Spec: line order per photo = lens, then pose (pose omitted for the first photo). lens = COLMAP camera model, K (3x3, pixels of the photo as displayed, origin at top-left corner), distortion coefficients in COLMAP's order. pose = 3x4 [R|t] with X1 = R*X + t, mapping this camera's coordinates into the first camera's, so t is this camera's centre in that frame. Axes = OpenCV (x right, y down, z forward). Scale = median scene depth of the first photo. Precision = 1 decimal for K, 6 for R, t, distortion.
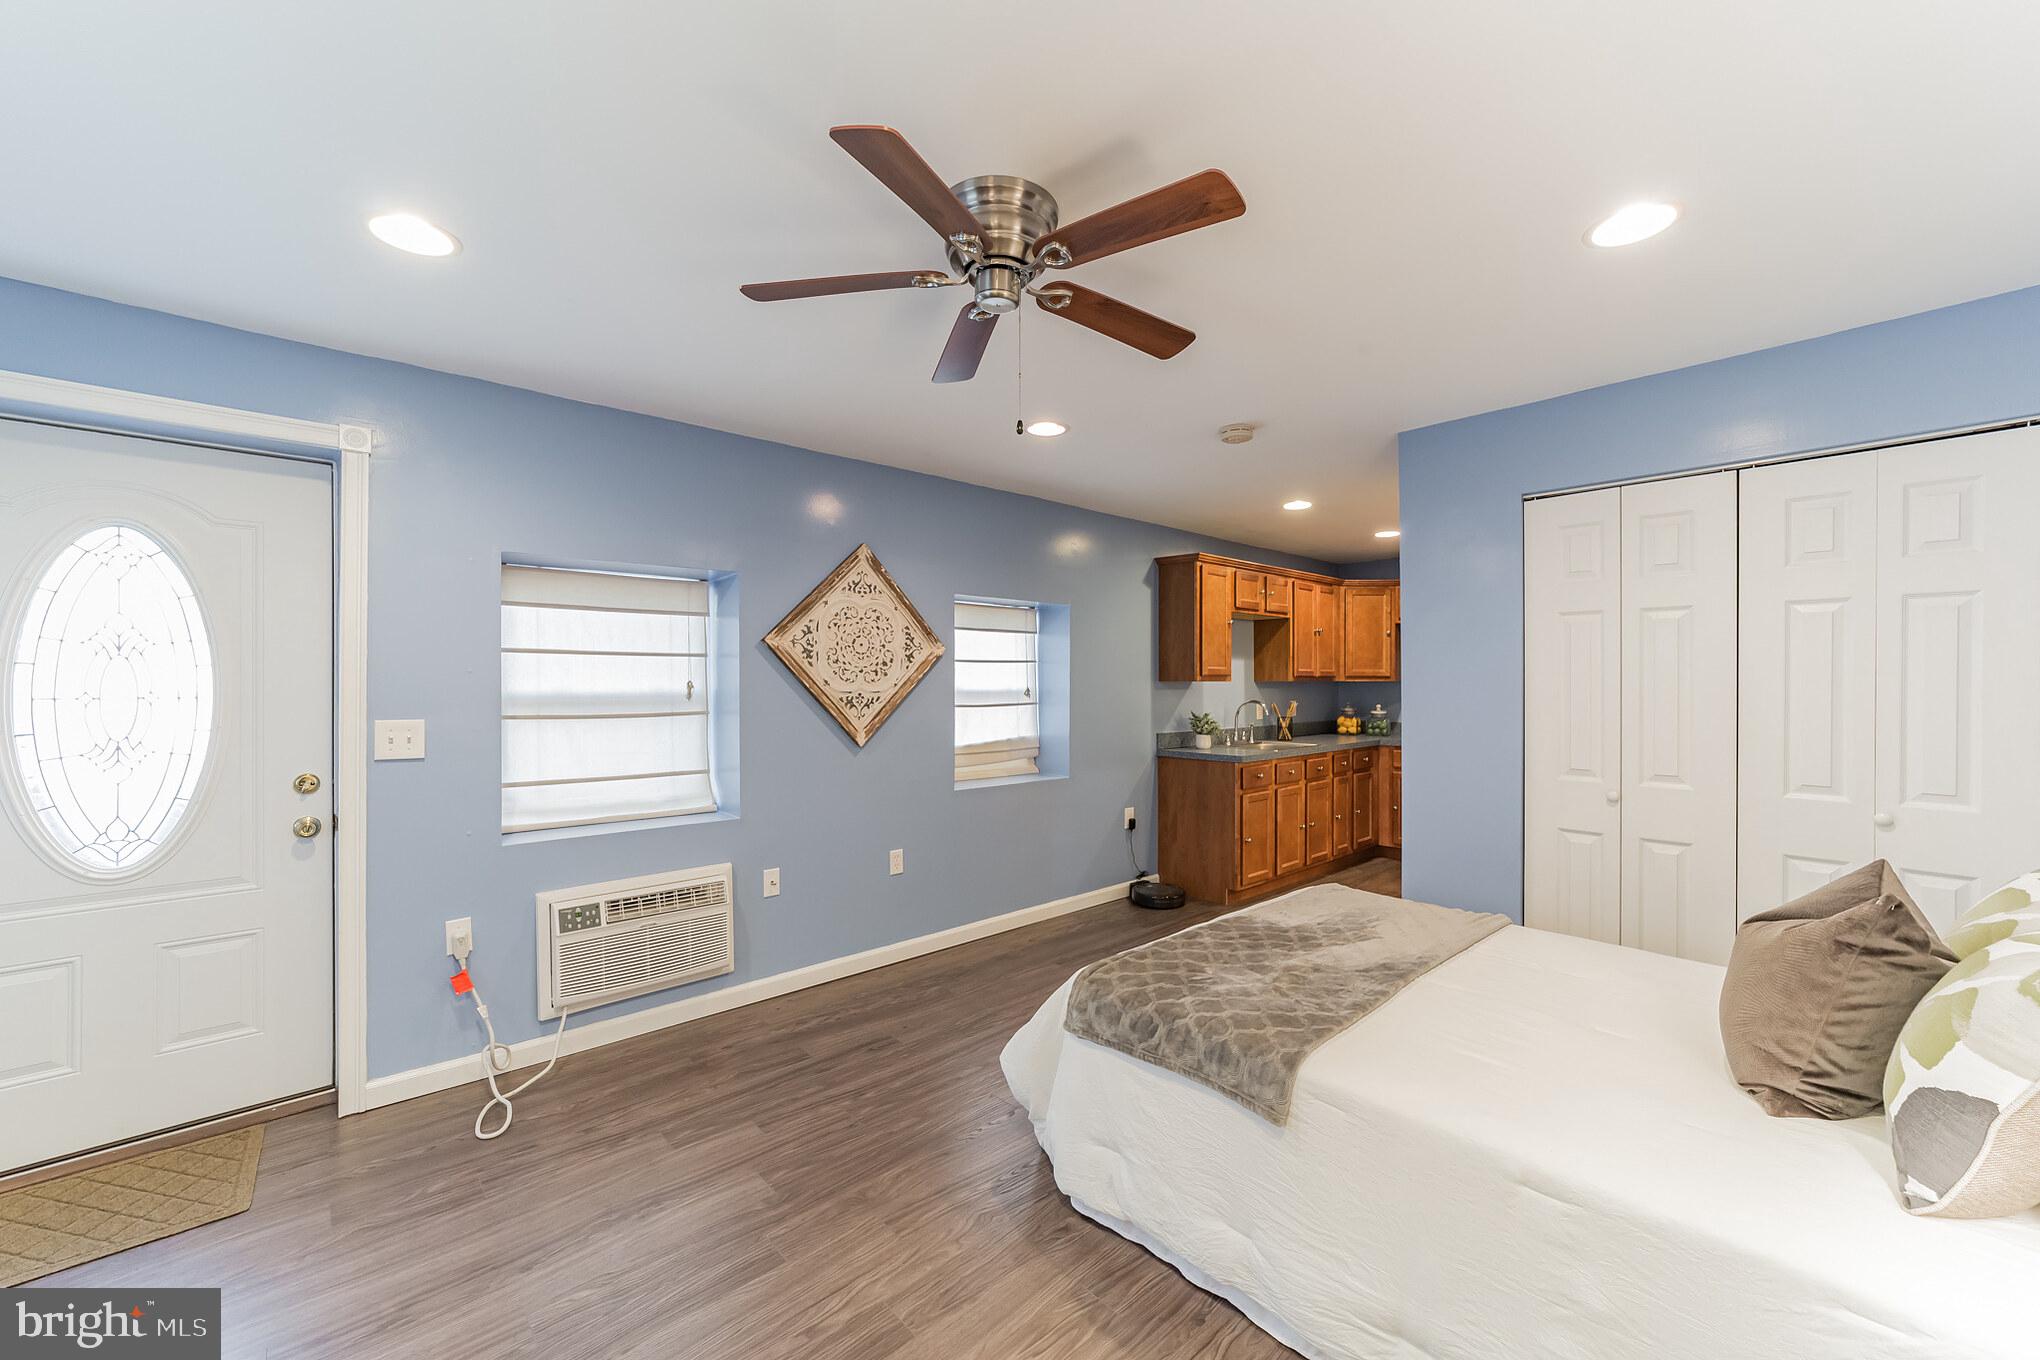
lens RADIAL K [[792.5, 0, 1054.7], [0, 792.5, 687.5], [0, 0, 1]] dist [-0.000901, 0.000000]
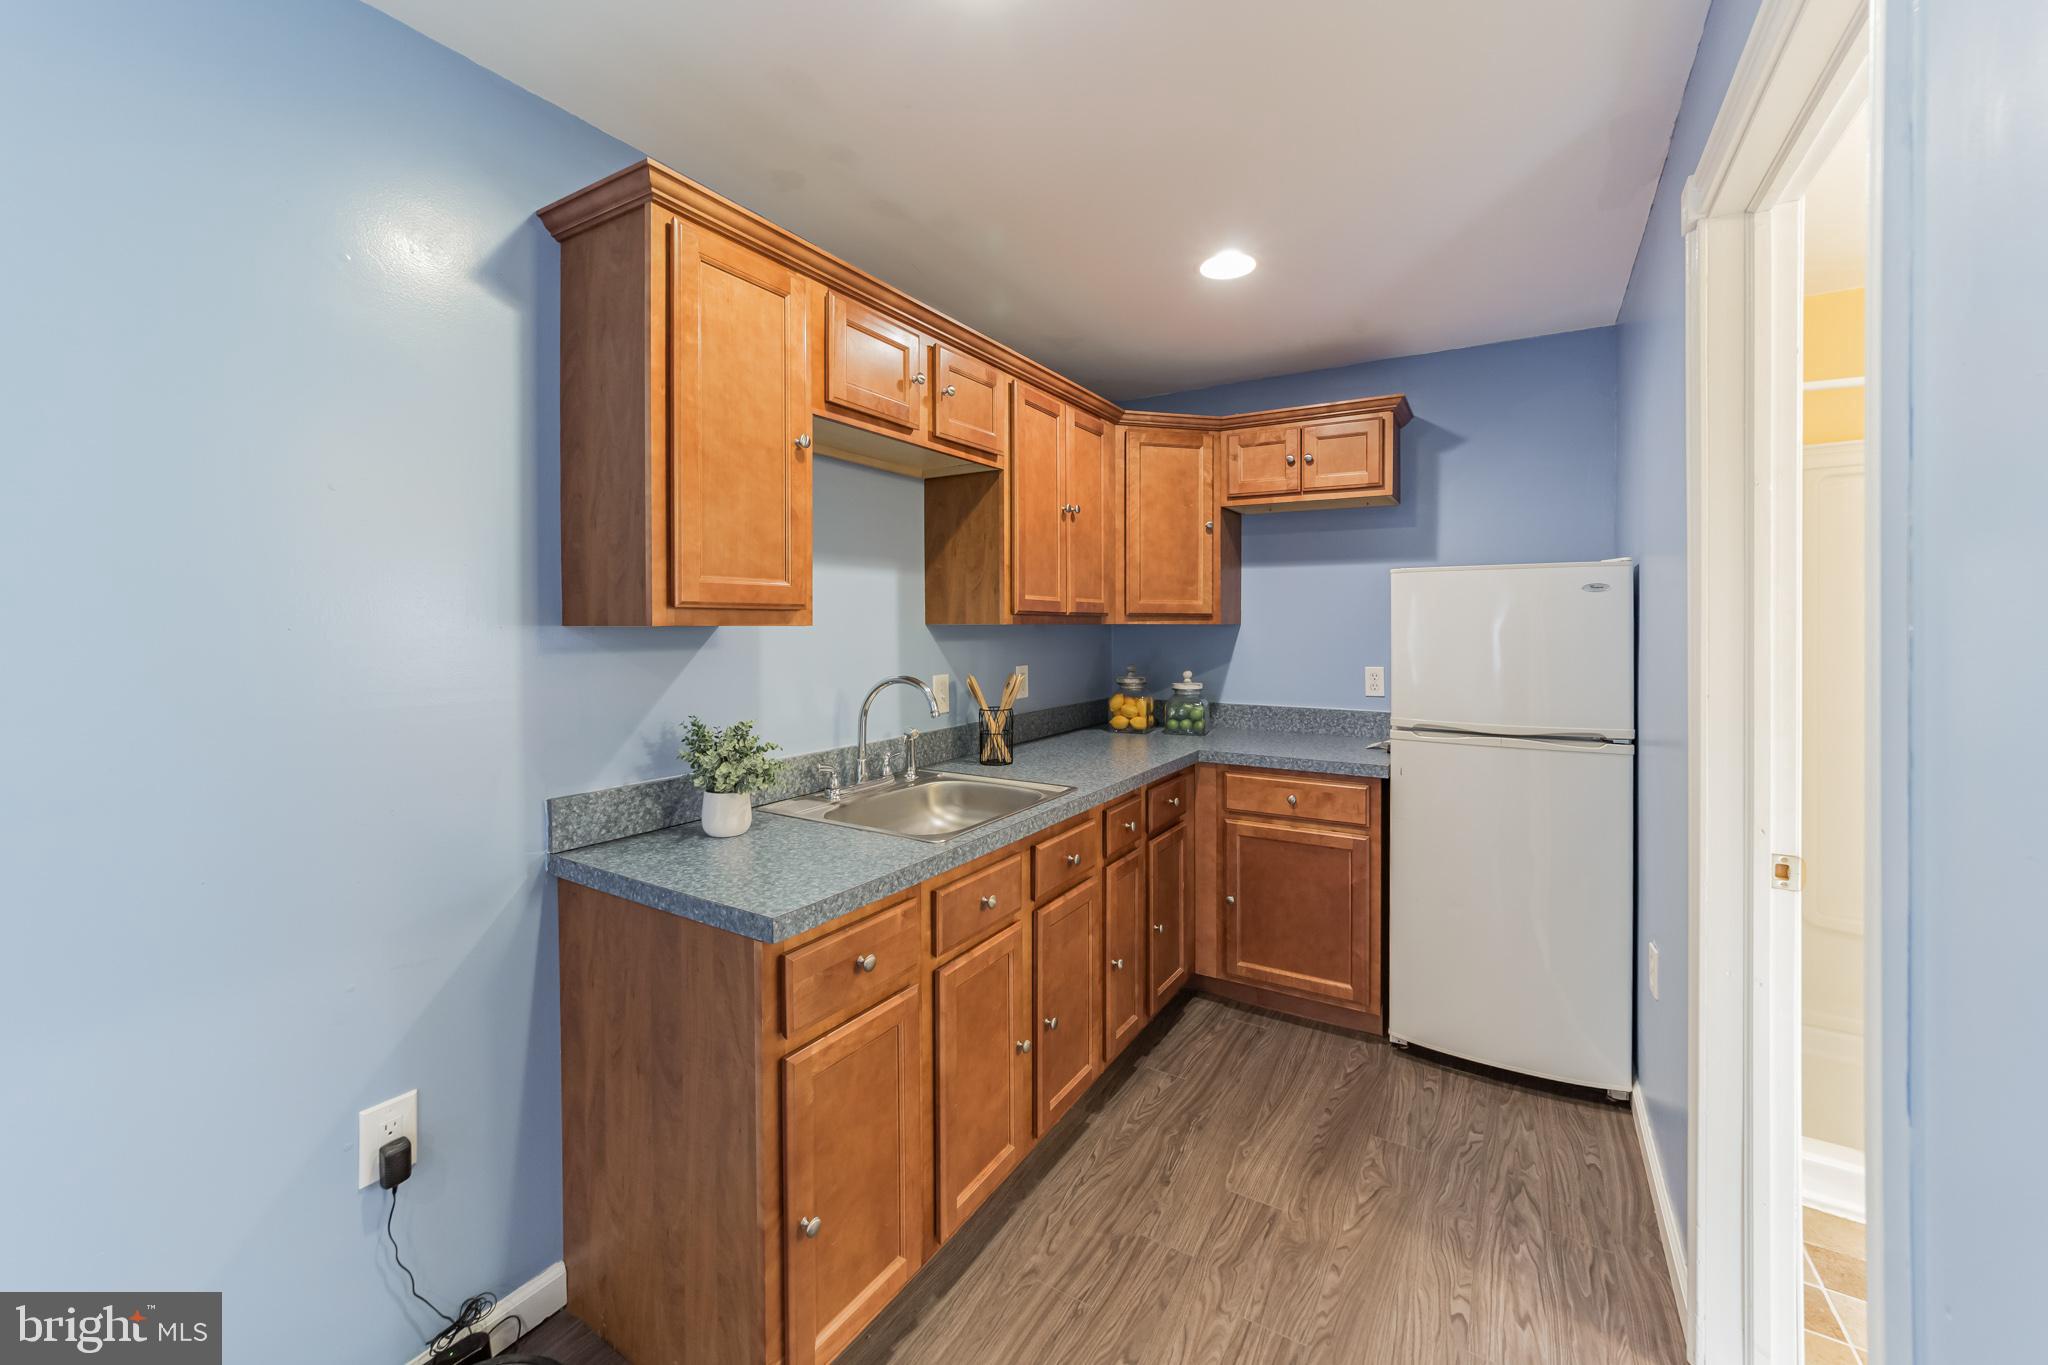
lens RADIAL K [[813.4, 0, 1021.4], [0, 813.4, 619.7], [0, 0, 1]] dist [0.000076, 0.000103]
pose [[0.969887, 0.001584, 0.243549, 0.210837], [0.000959, 0.999946, -0.010322, -0.006226], [-0.243552, 0.010245, 0.969834, 0.611276]]
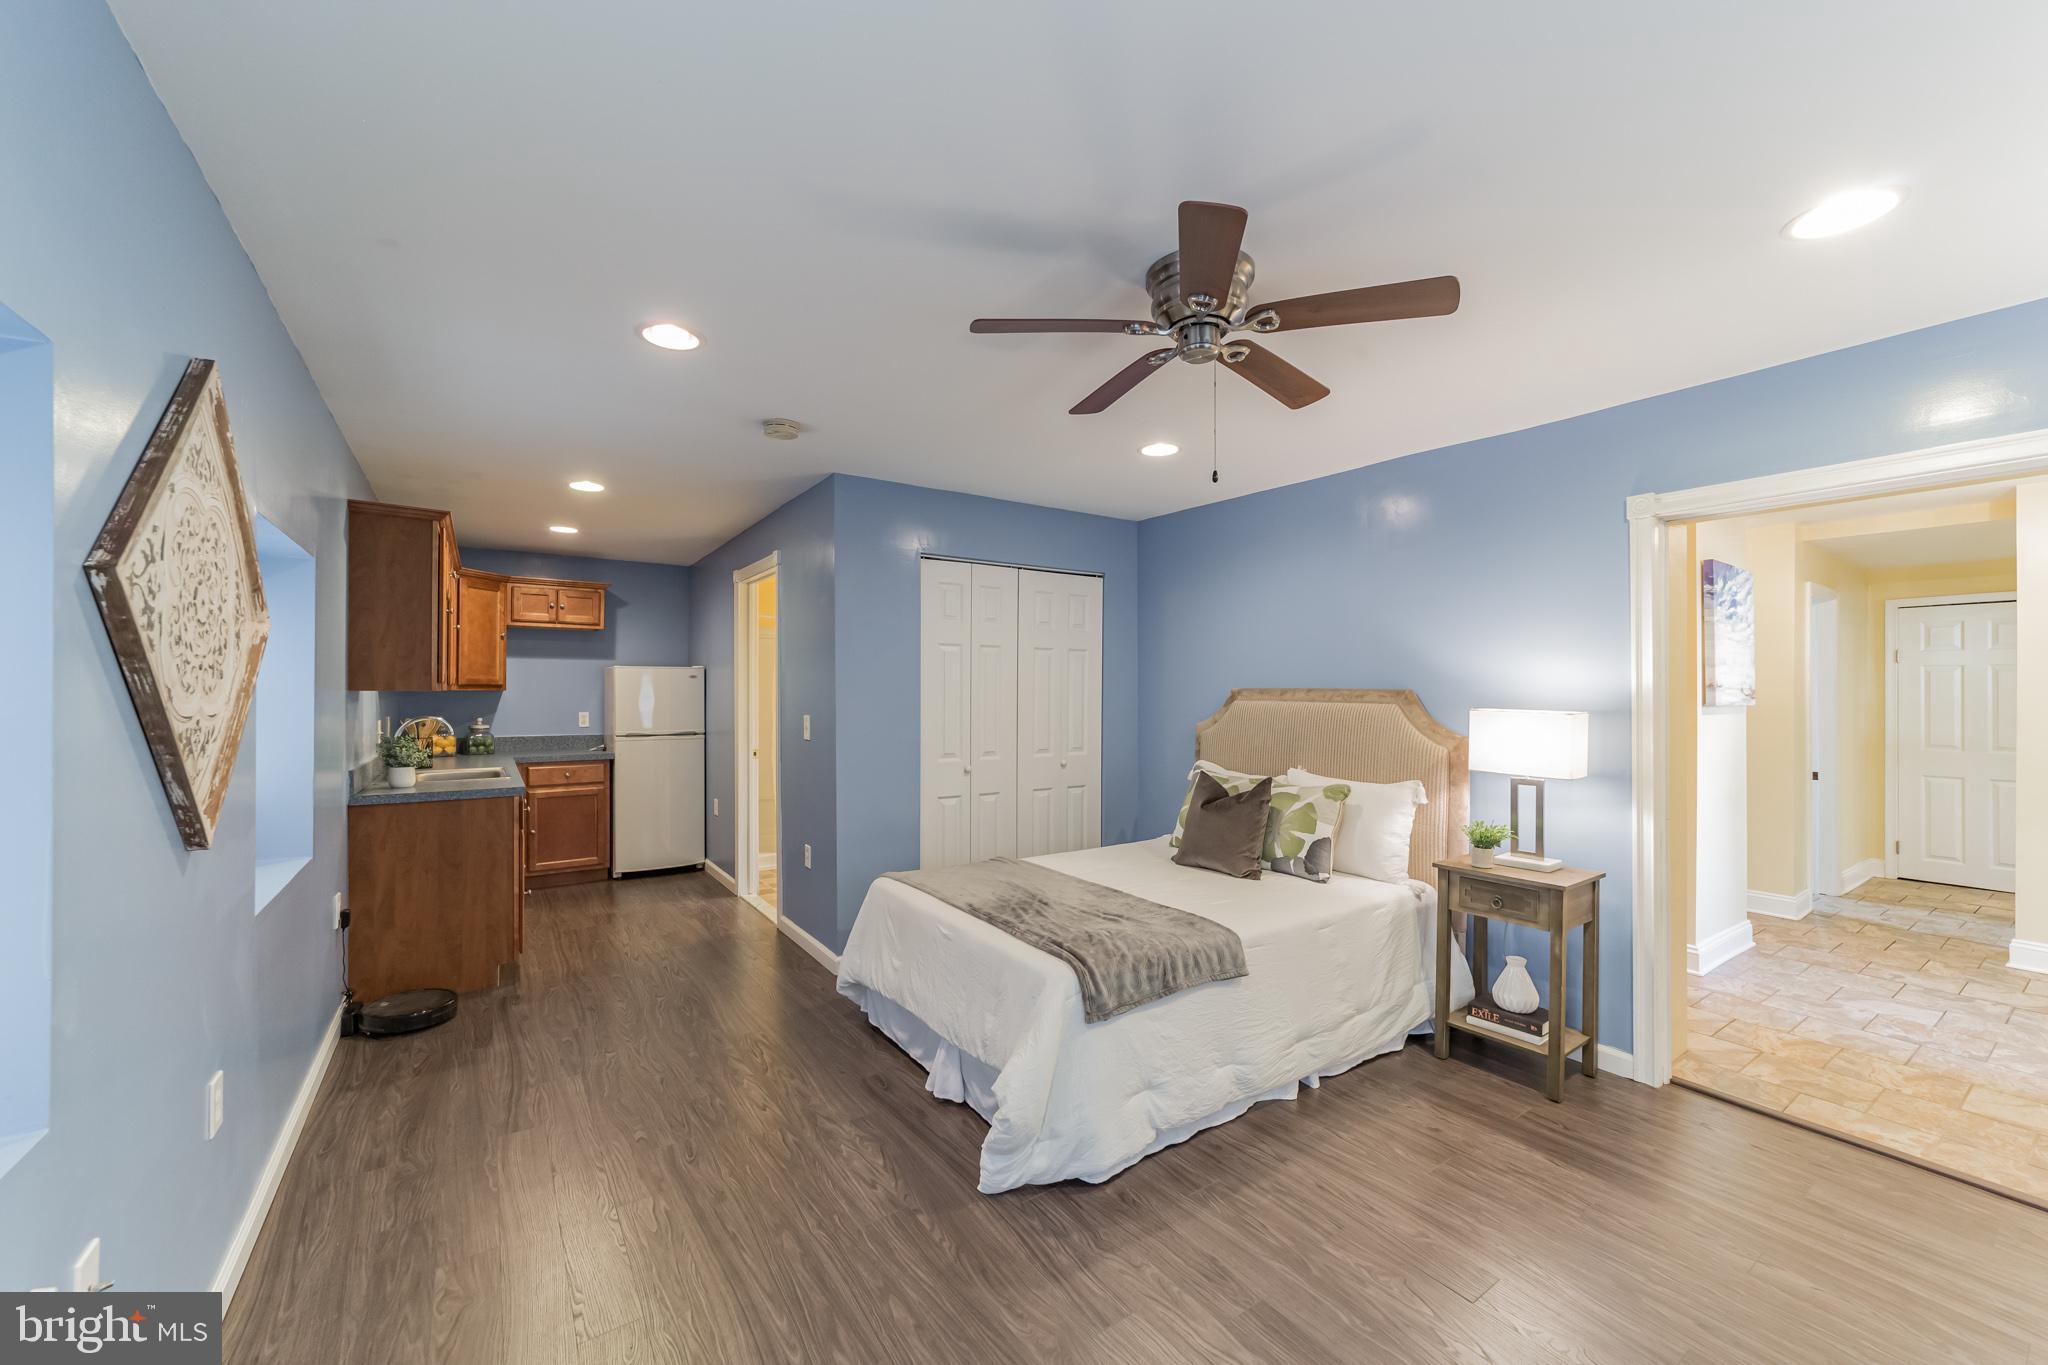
lens RADIAL K [[780.7, 0, 1016.8], [0, 780.7, 686.9], [0, 0, 1]] dist [-0.017776, 0.000252]
pose [[0.164854, 0.006281, 0.986298, -0.371718], [0.004952, 0.999962, -0.007196, -0.003224], [-0.986306, 0.006070, 0.164816, 0.335866]]
